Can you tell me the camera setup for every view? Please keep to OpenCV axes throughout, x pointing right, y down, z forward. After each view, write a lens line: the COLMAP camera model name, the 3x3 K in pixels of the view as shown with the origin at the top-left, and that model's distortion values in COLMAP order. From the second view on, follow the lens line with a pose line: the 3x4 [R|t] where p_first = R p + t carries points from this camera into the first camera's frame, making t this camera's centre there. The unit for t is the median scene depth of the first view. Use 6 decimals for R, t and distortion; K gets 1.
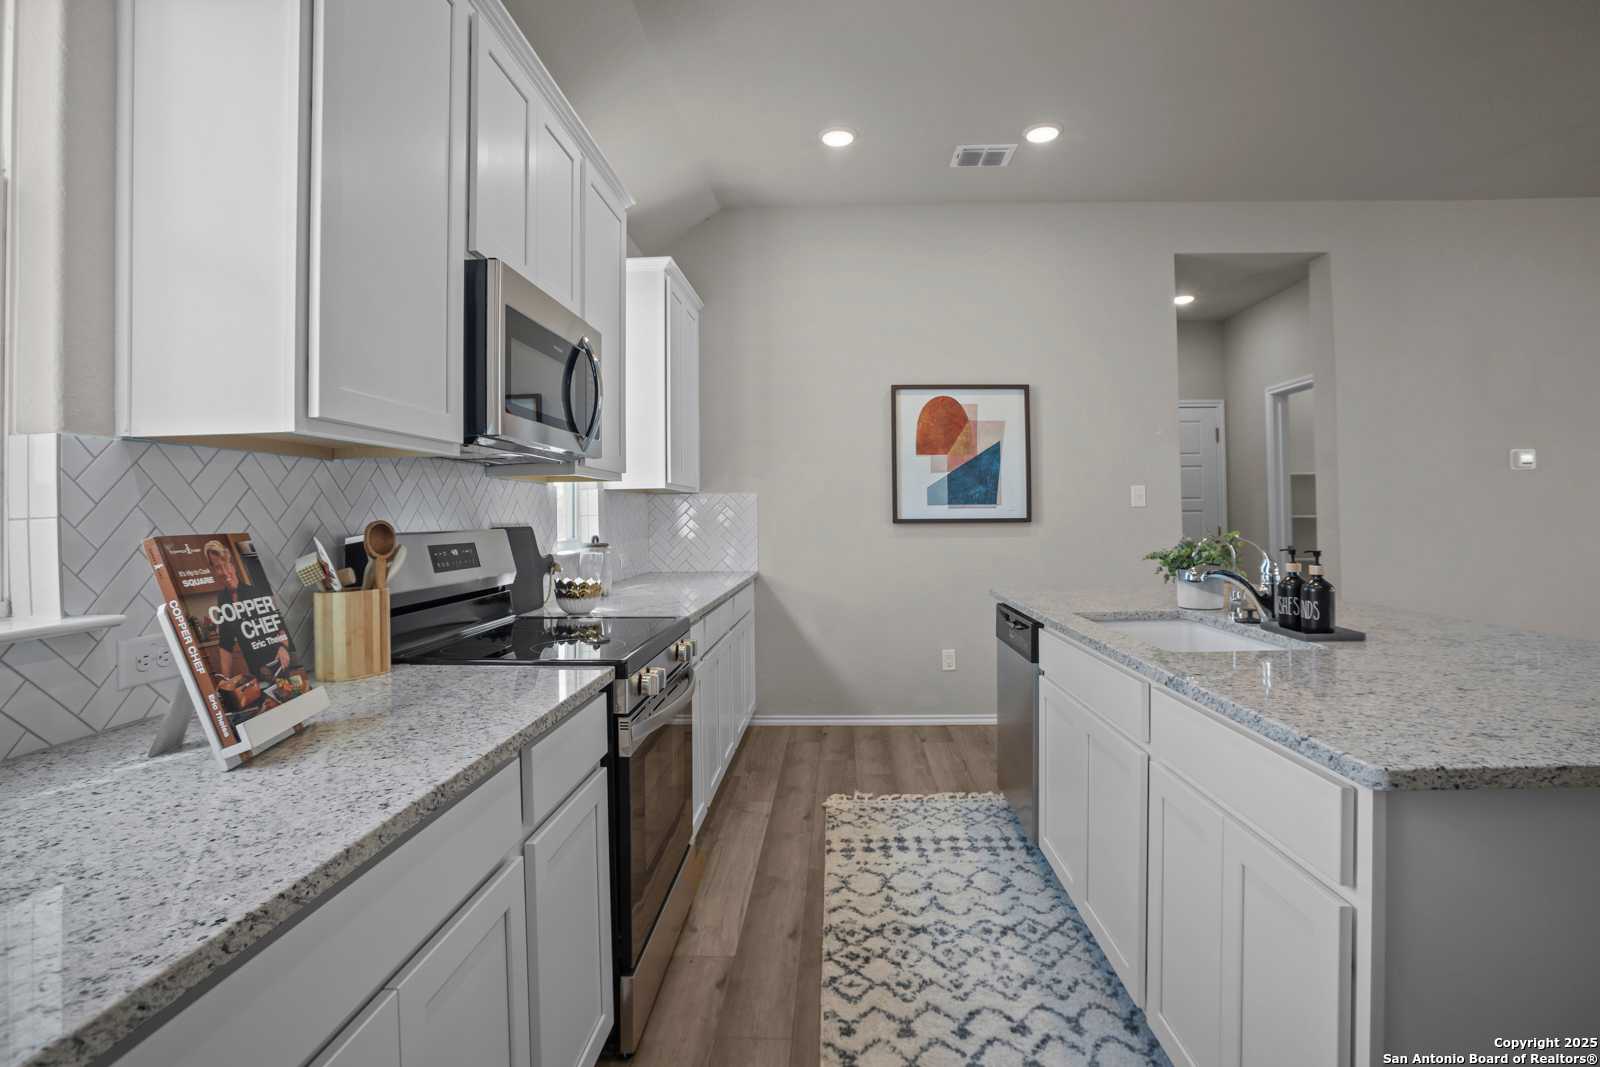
lens RADIAL K [[771.3, 0, 802.4], [0, 771.3, 516.7], [0, 0, 1]] dist [-0.089022, -0.000058]
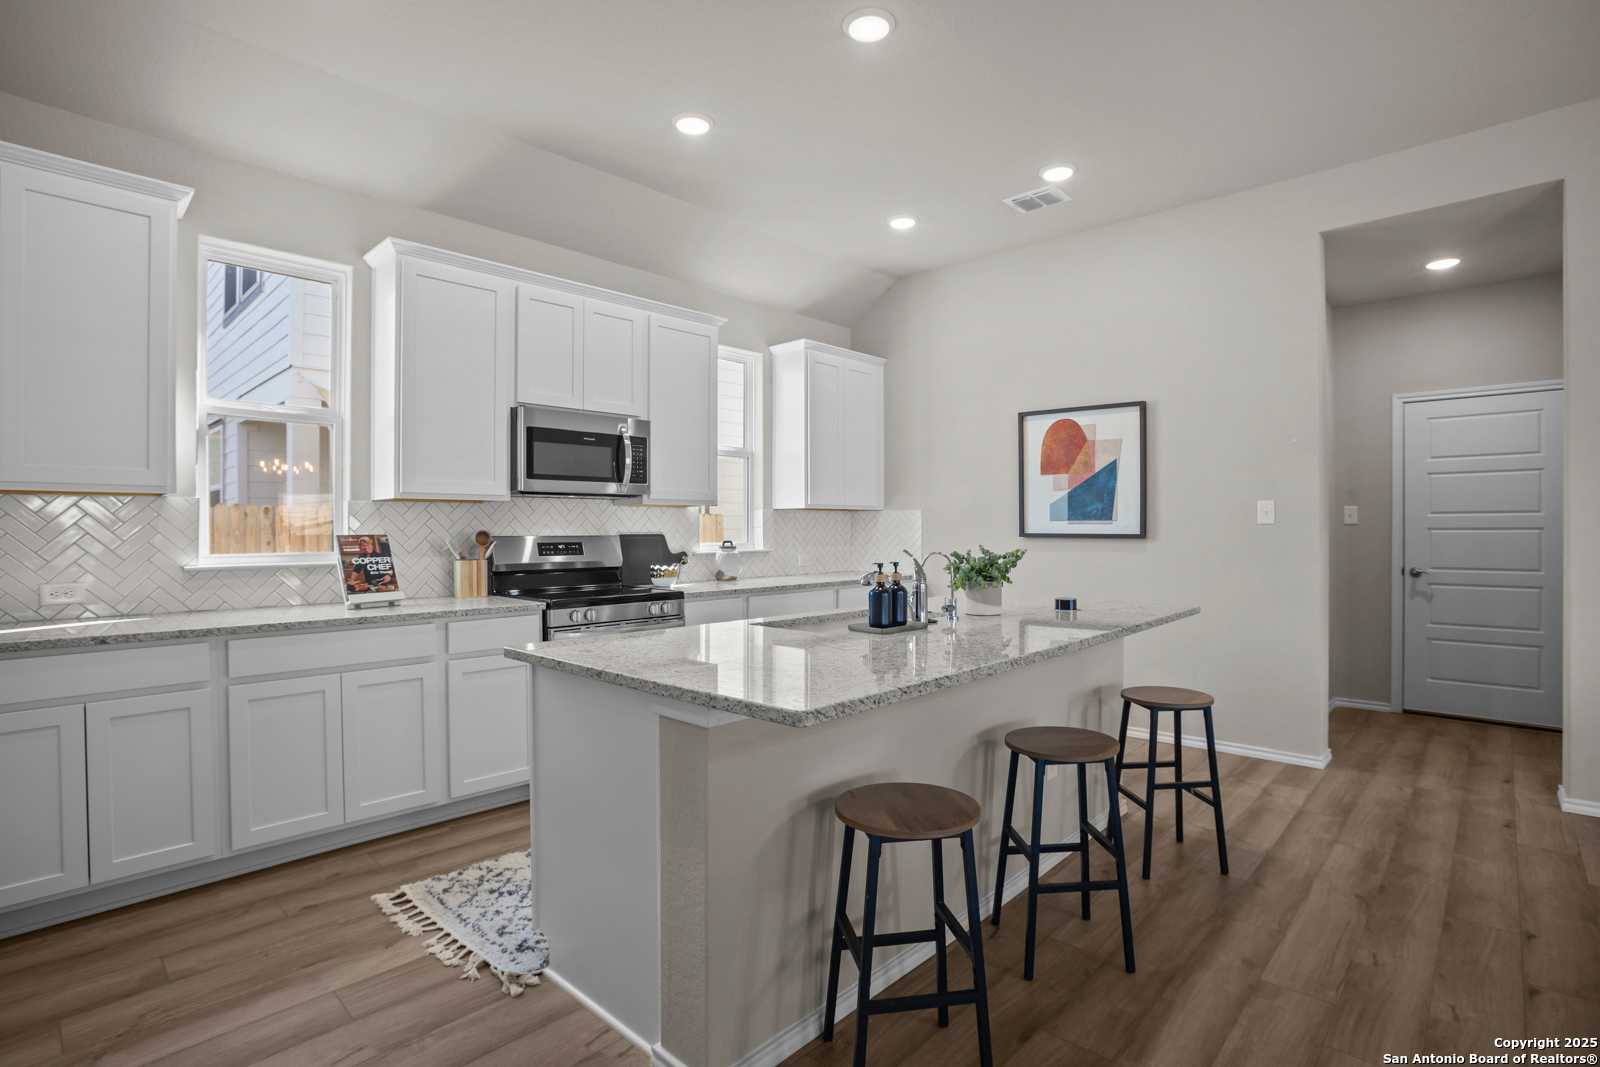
lens RADIAL K [[775.2, 0, 809.3], [0, 775.2, 534.7], [0, 0, 1]] dist [-0.075264, 0.031413]
pose [[0.766156, 0.016320, -0.642447, 1.171883], [-0.008693, 0.999849, 0.015033, -0.017416], [0.642596, -0.005932, 0.766182, -0.095394]]
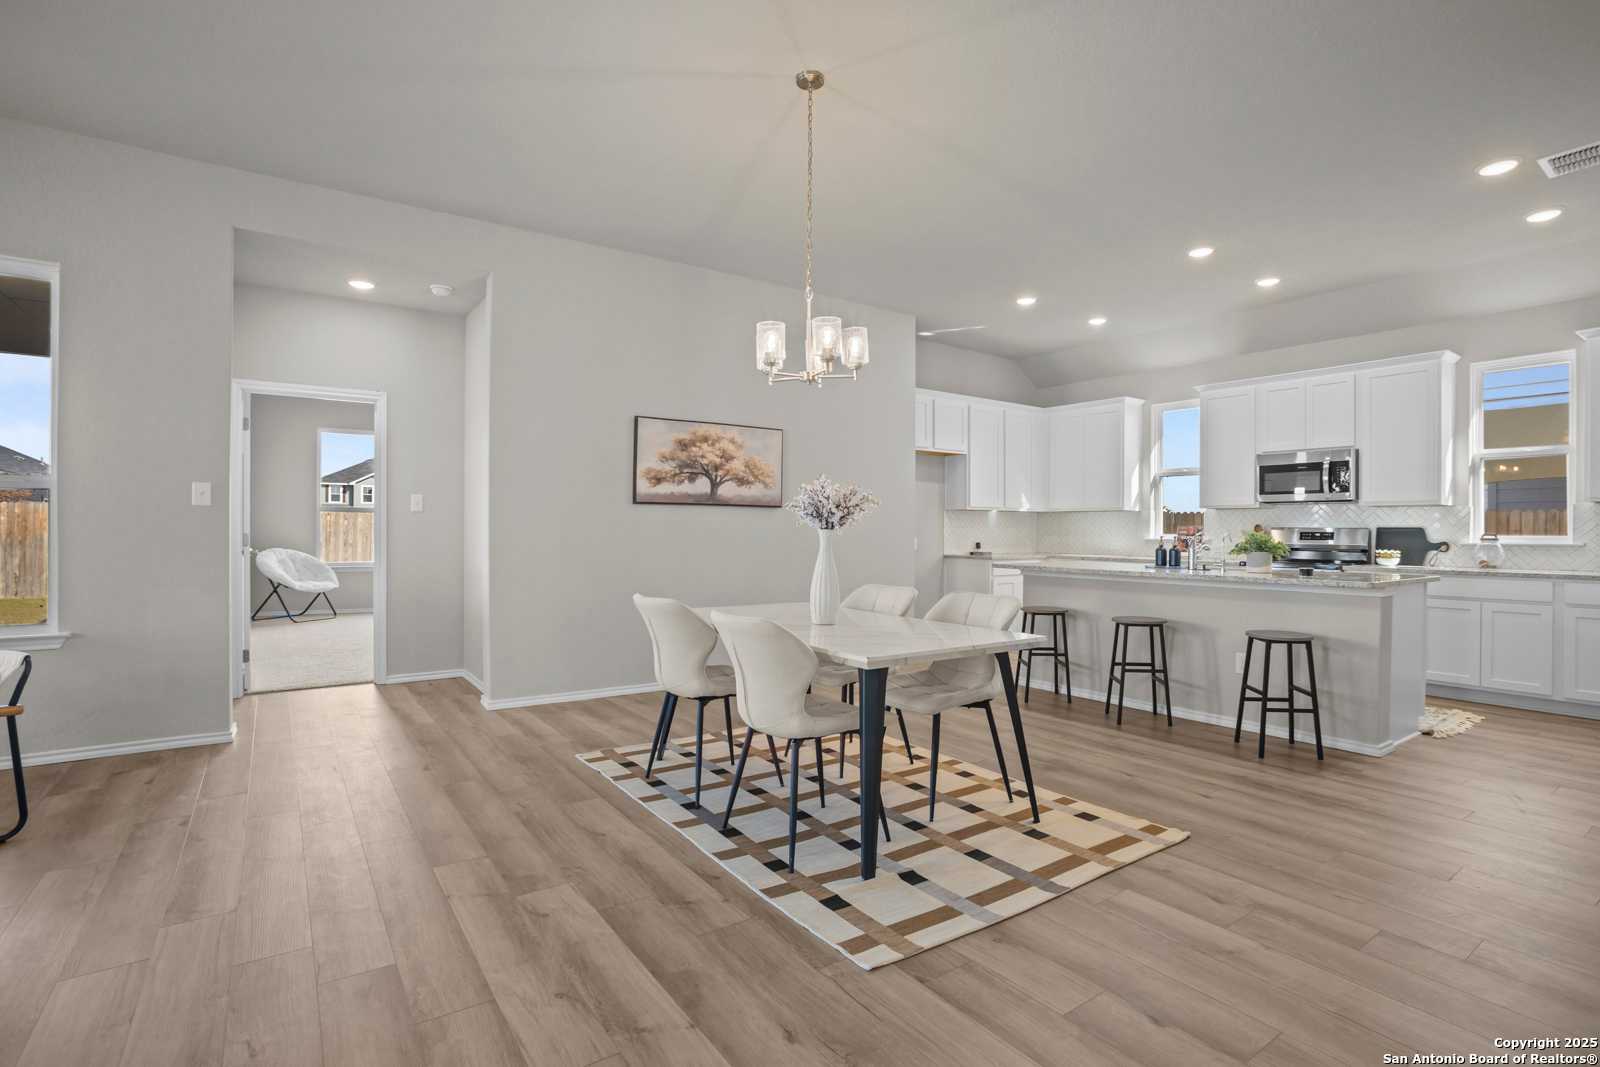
lens RADIAL K [[775.2, 0, 809.3], [0, 775.2, 534.7], [0, 0, 1]] dist [-0.075264, 0.031413]
pose [[-0.781496, 0.012692, -0.623781, 2.764796], [0.003331, 0.999864, 0.016170, -0.008144], [0.623902, 0.010559, -0.781432, 1.902885]]
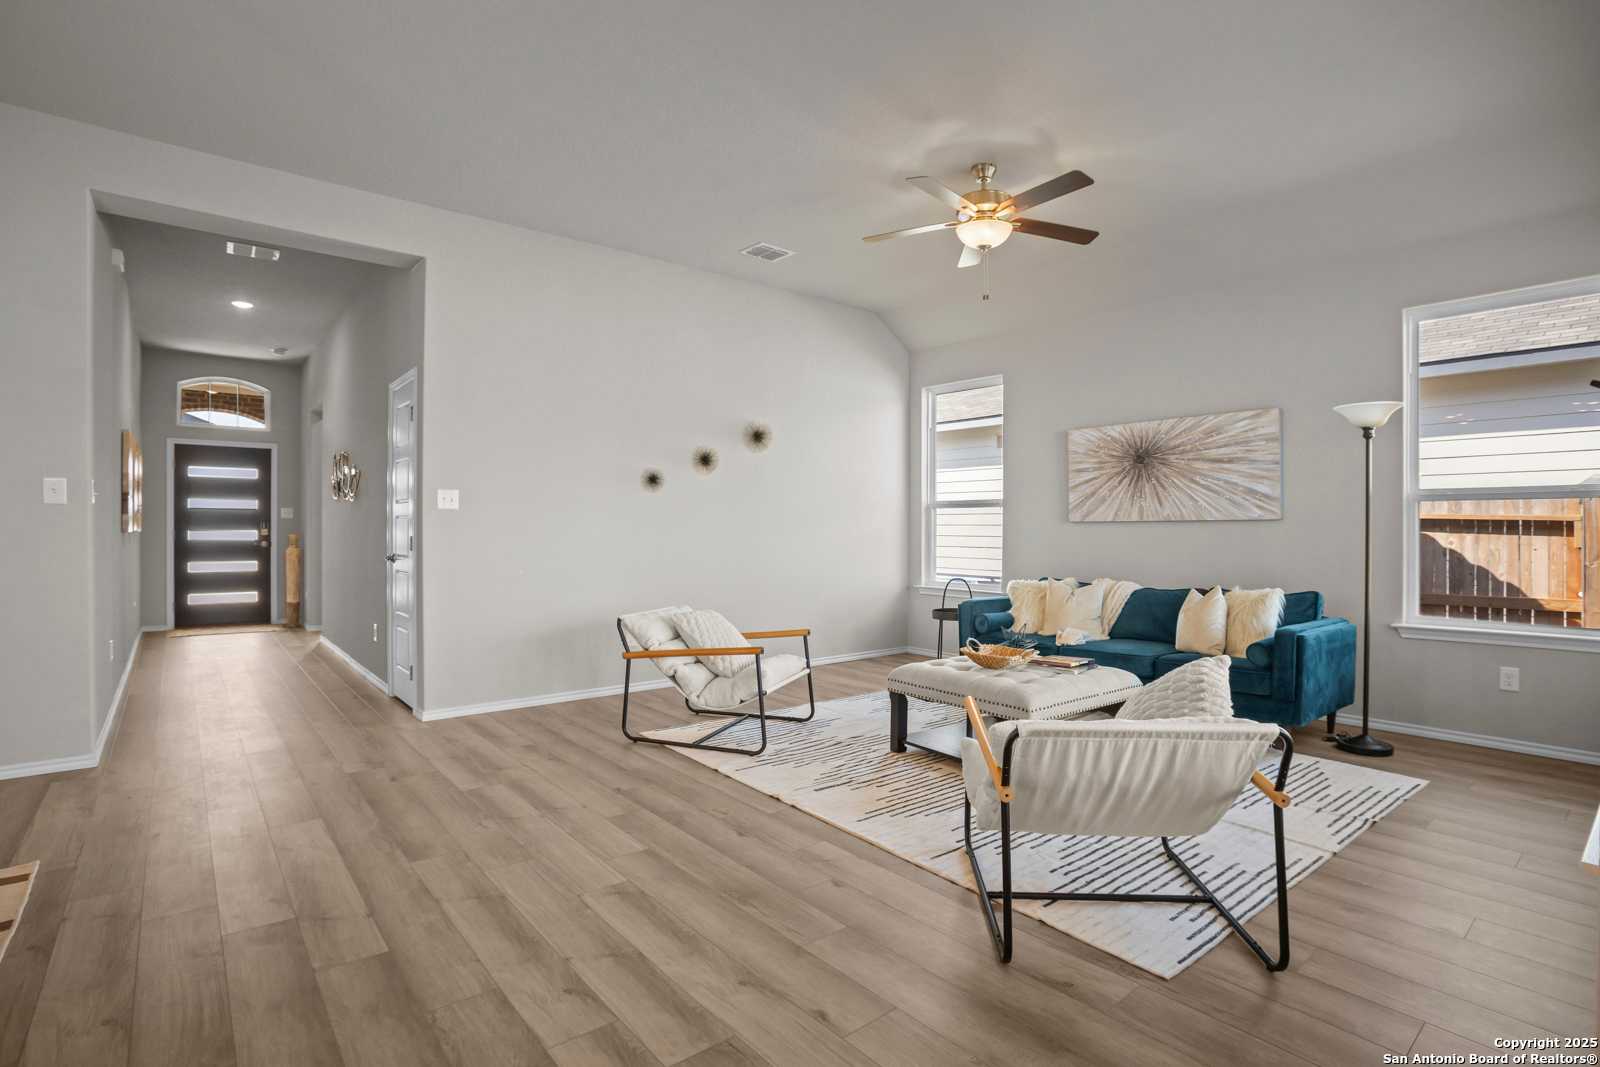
lens RADIAL K [[775.2, 0, 809.3], [0, 775.2, 534.7], [0, 0, 1]] dist [-0.075264, 0.031413]
pose [[0.730308, 0.008849, 0.683061, 2.261589], [-0.012580, 0.999921, 0.000497, -0.003950], [-0.683003, -0.008956, 0.730361, -0.305599]]
